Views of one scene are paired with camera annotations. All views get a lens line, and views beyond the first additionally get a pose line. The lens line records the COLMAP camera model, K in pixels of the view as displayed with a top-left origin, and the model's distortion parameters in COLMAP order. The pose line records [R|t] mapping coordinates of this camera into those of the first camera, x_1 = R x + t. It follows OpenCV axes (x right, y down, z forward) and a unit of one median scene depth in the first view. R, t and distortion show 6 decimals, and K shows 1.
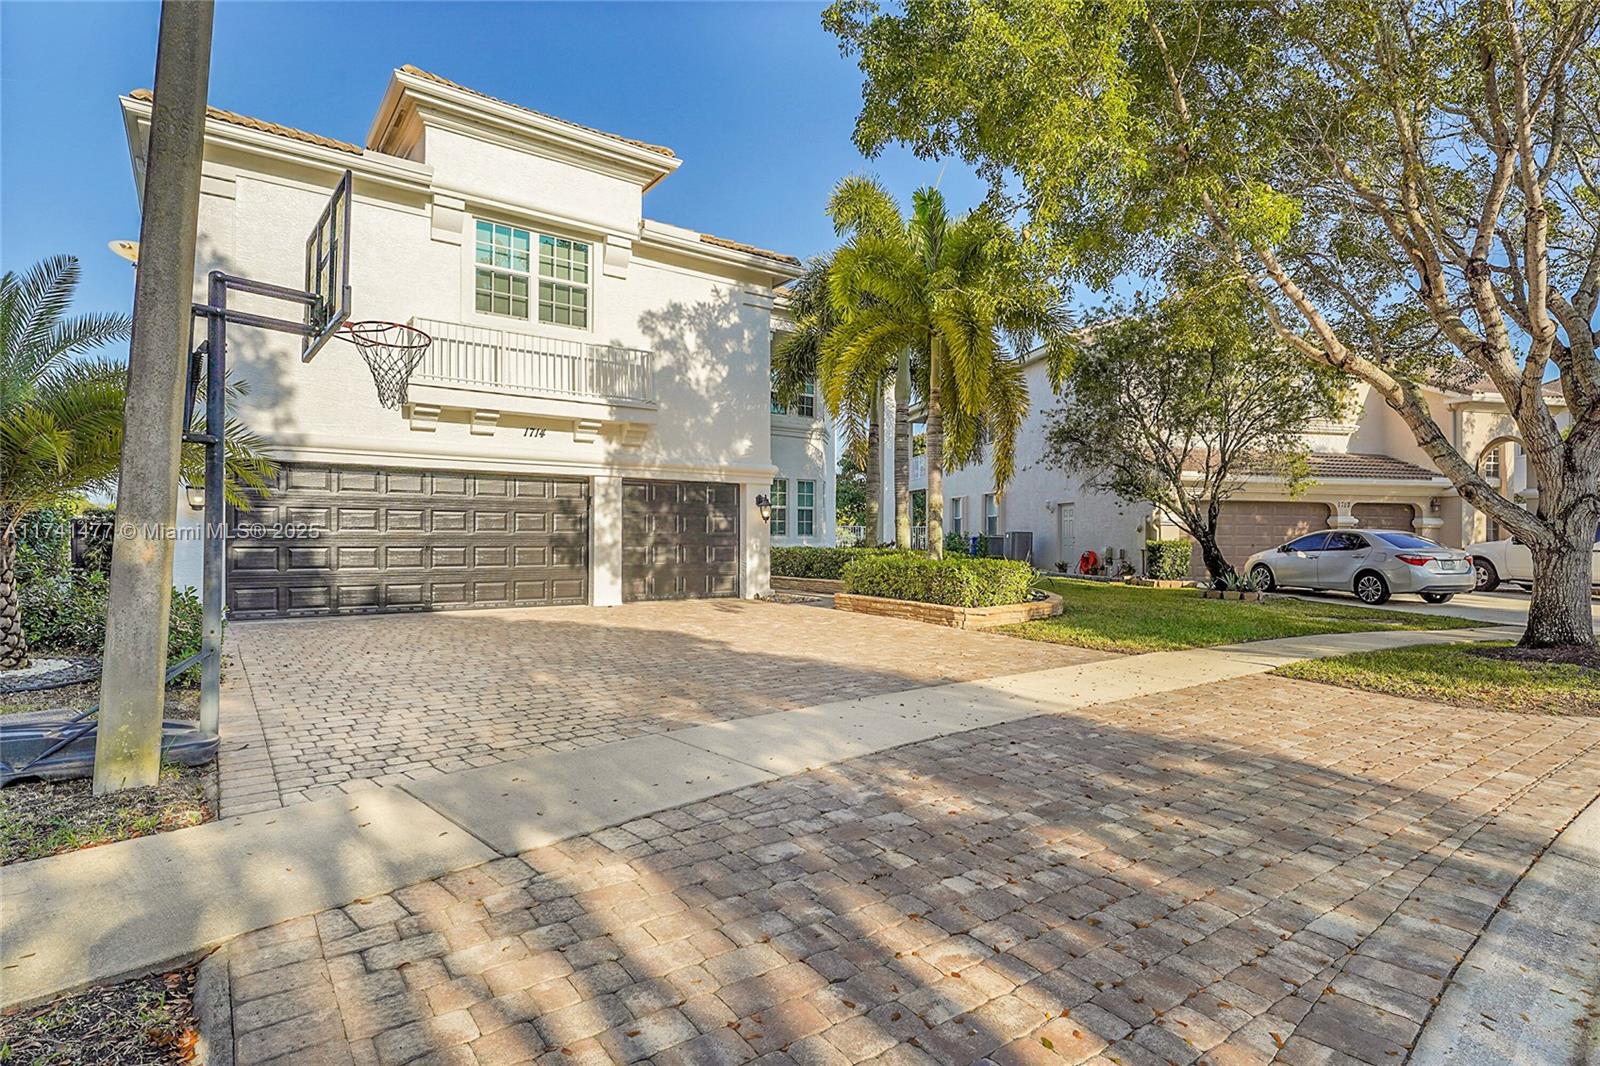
lens RADIAL K [[838.0, 0, 798.5], [0, 838.0, 540.1], [0, 0, 1]] dist [-0.000667, -0.000120]
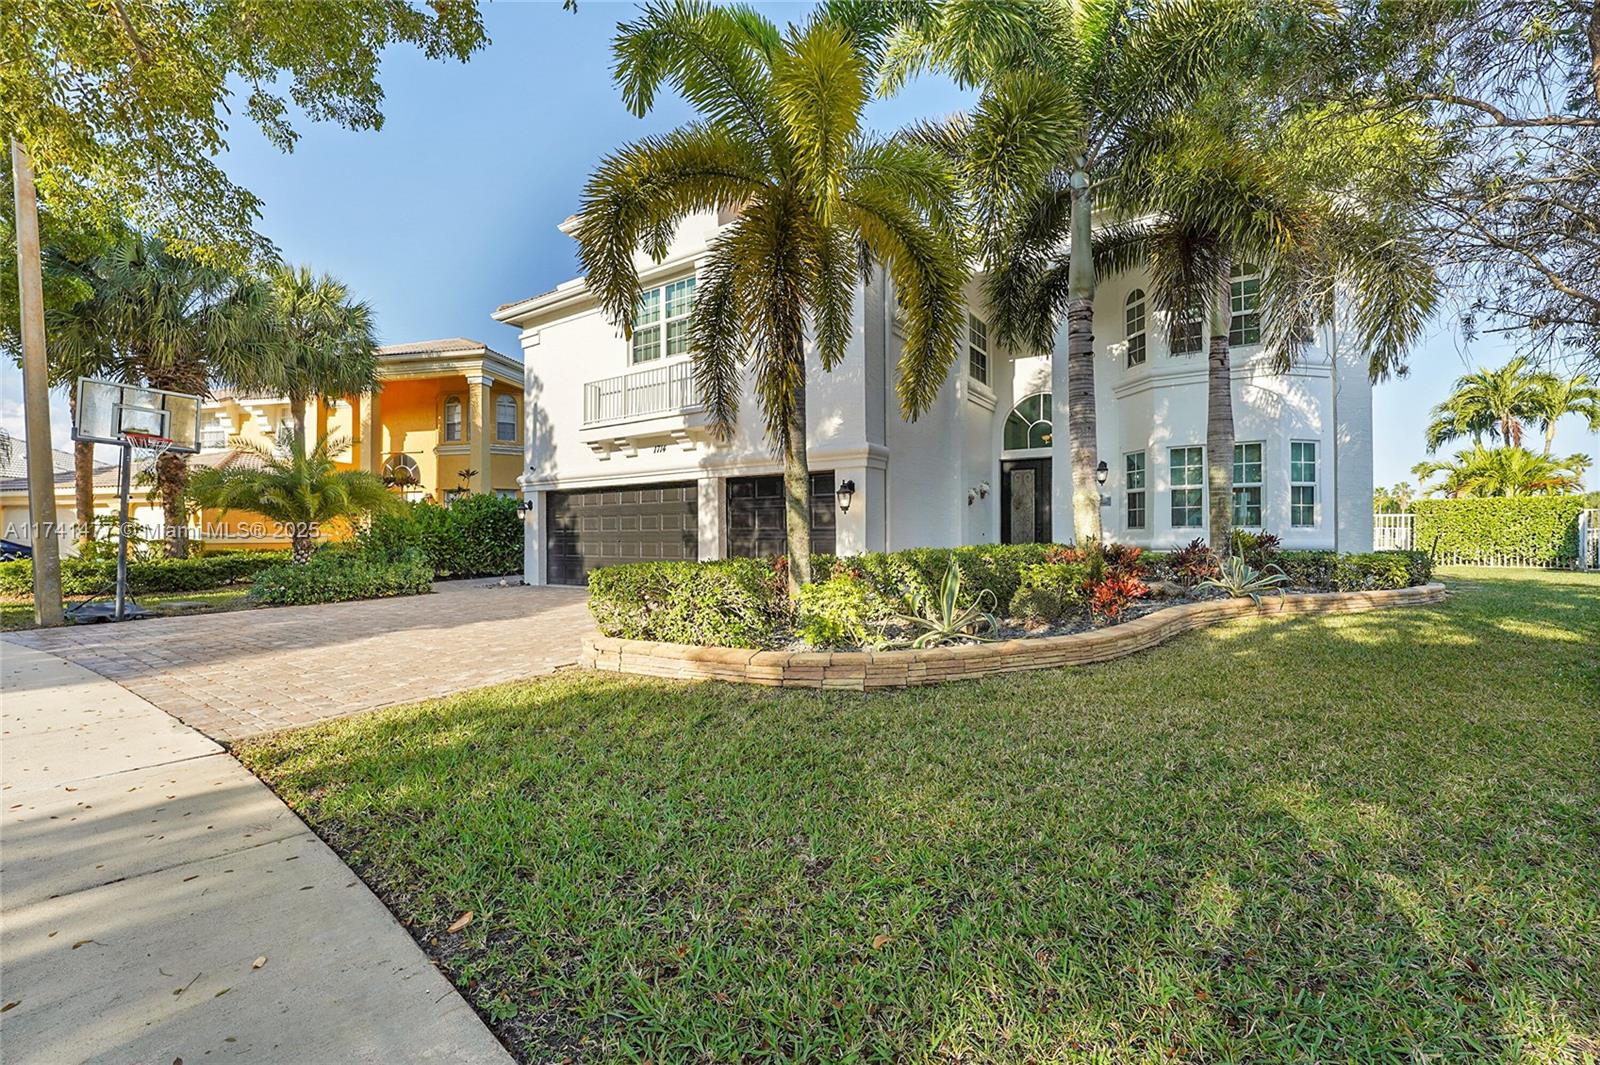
lens RADIAL K [[650.2, 0, 802.4], [0, 650.2, 536.2], [0, 0, 1]] dist [-0.030443, 0.003988]
pose [[0.352262, -0.005686, -0.935884, 0.610568], [0.004651, 0.999980, -0.004325, 0.004876], [0.935890, -0.002829, 0.352281, 0.805977]]
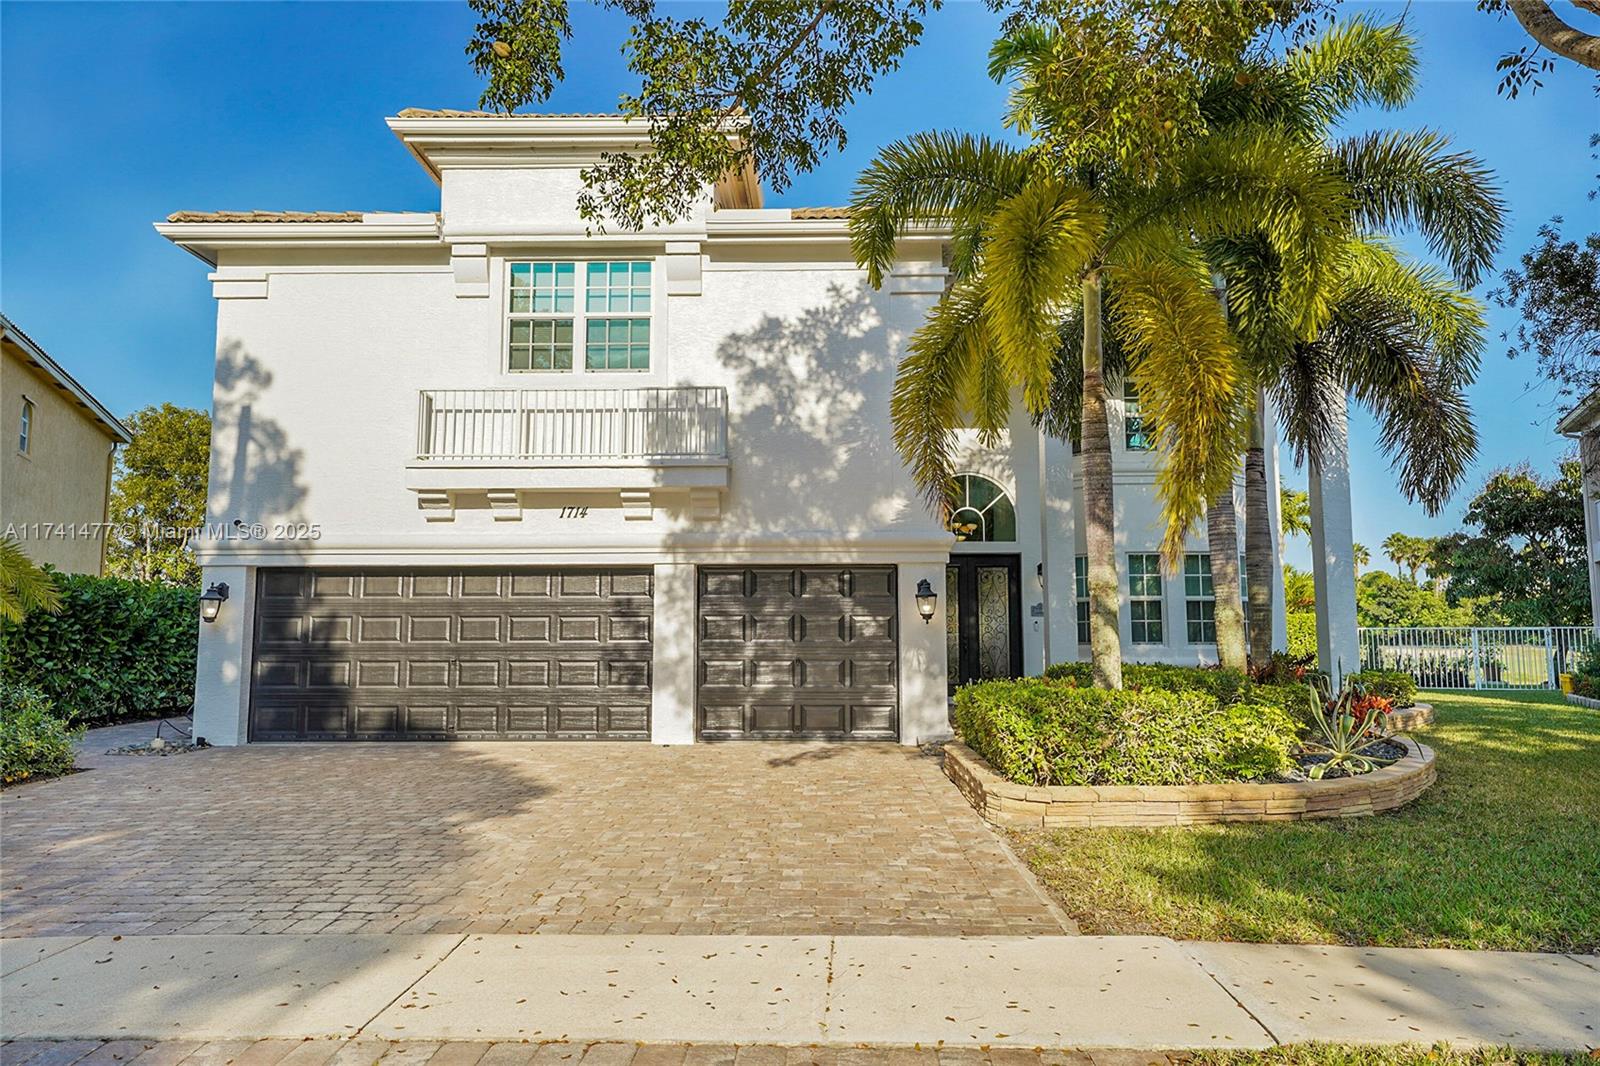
lens RADIAL K [[1076.1, 0, 753.4], [0, 1076.1, 535.4], [0, 0, 1]] dist [0.000532, 0.000824]
pose [[0.796084, -0.067082, -0.601456, 0.387158], [0.002369, 0.994175, -0.107748, -0.000434], [0.605181, 0.084351, 0.791606, 0.298202]]
